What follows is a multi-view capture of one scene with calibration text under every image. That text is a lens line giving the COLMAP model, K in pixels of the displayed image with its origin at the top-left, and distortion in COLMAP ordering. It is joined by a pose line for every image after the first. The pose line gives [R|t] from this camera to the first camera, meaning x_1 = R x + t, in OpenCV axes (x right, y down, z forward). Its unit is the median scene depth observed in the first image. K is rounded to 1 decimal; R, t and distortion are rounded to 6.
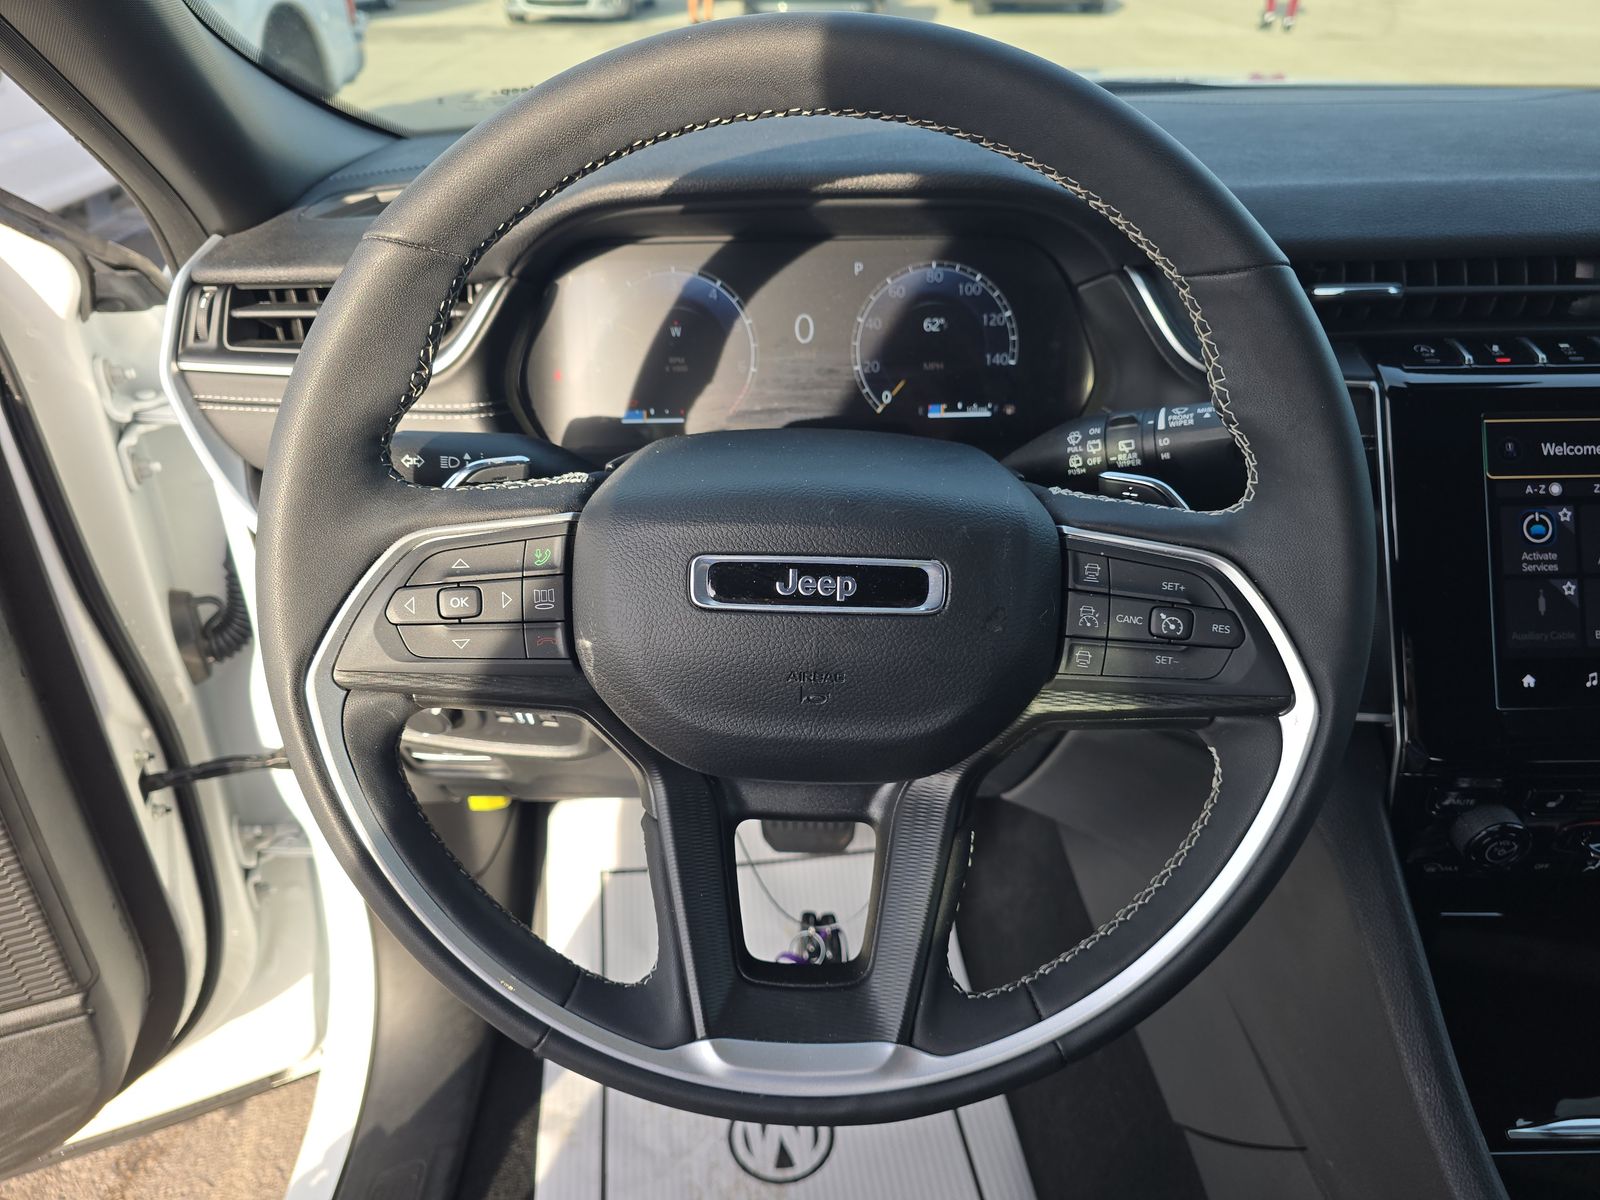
lens RADIAL K [[1080.7, 0, 789.3], [0, 1080.7, 592.7], [0, 0, 1]] dist [0.010345, -0.001119]
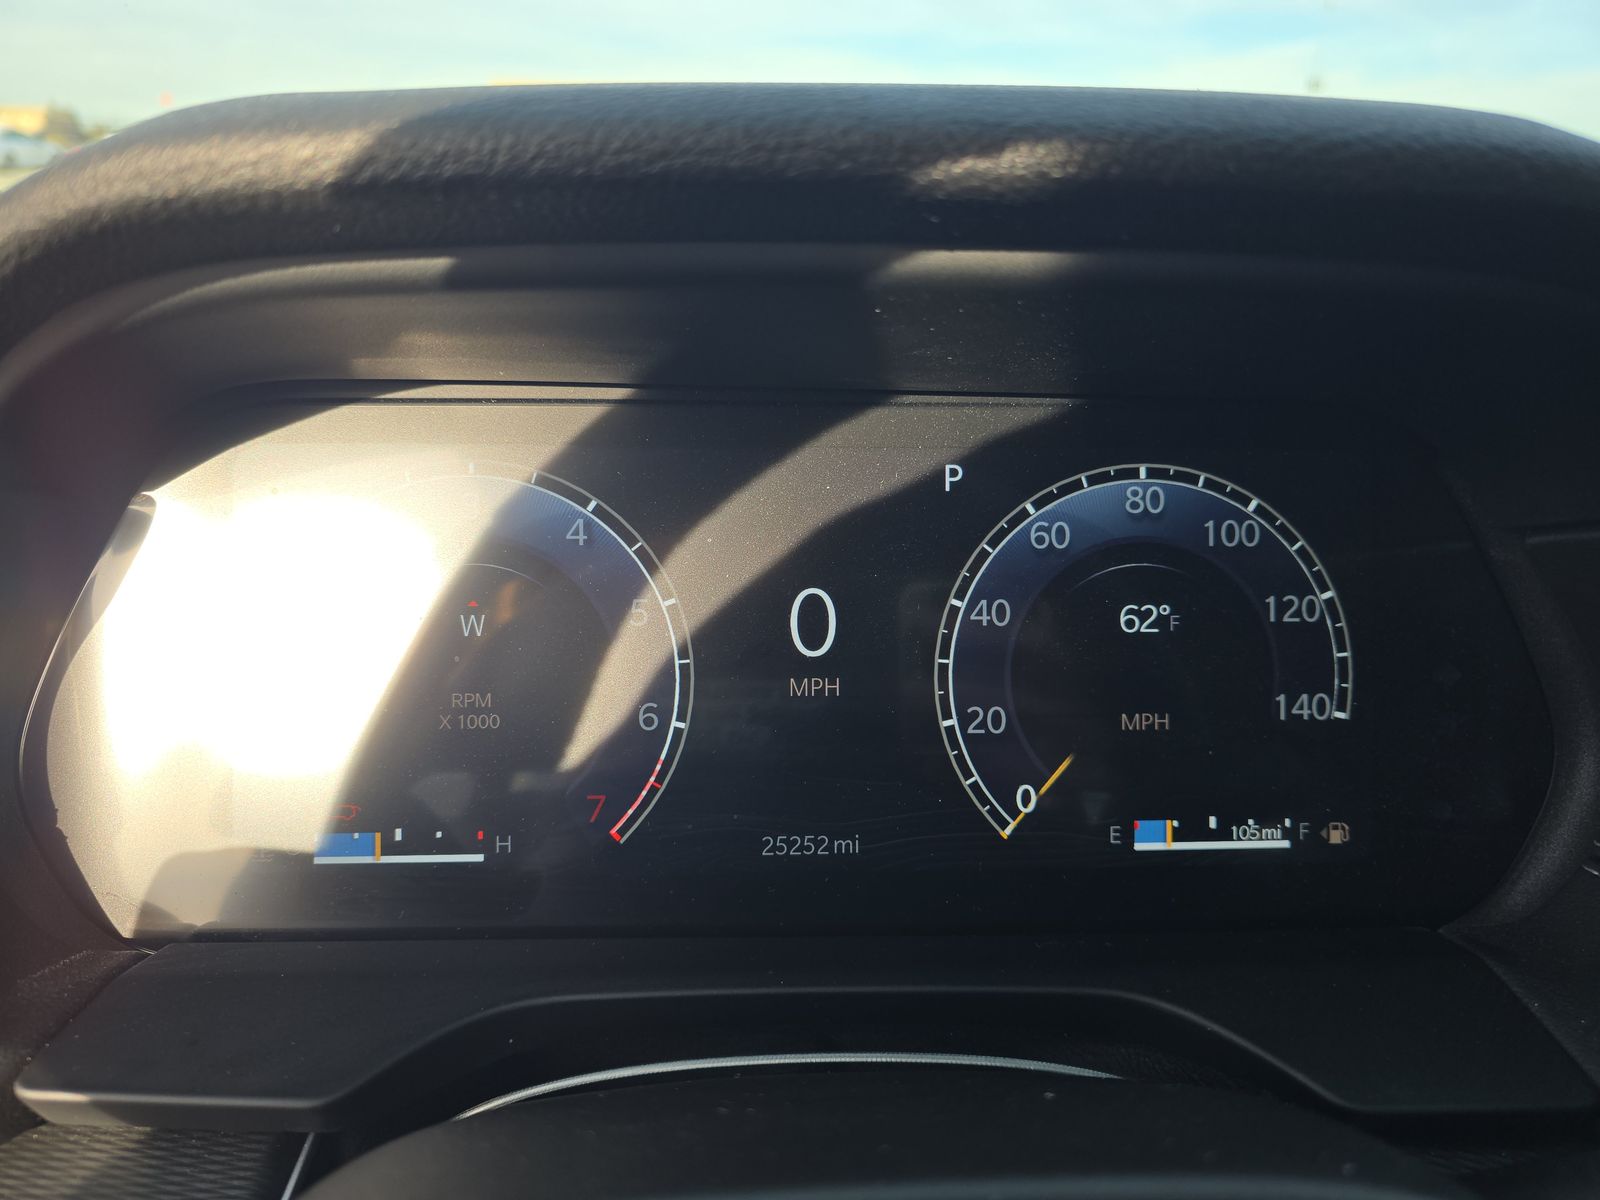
lens RADIAL K [[1080.7, 0, 799.1], [0, 1080.7, 598.0], [0, 0, 1]] dist [0.010345, -0.001119]
pose [[0.999857, 0.016211, -0.004811, 0.010295], [-0.016903, 0.966515, -0.256051, -0.152493], [0.000499, 0.256096, 0.966651, 0.618776]]
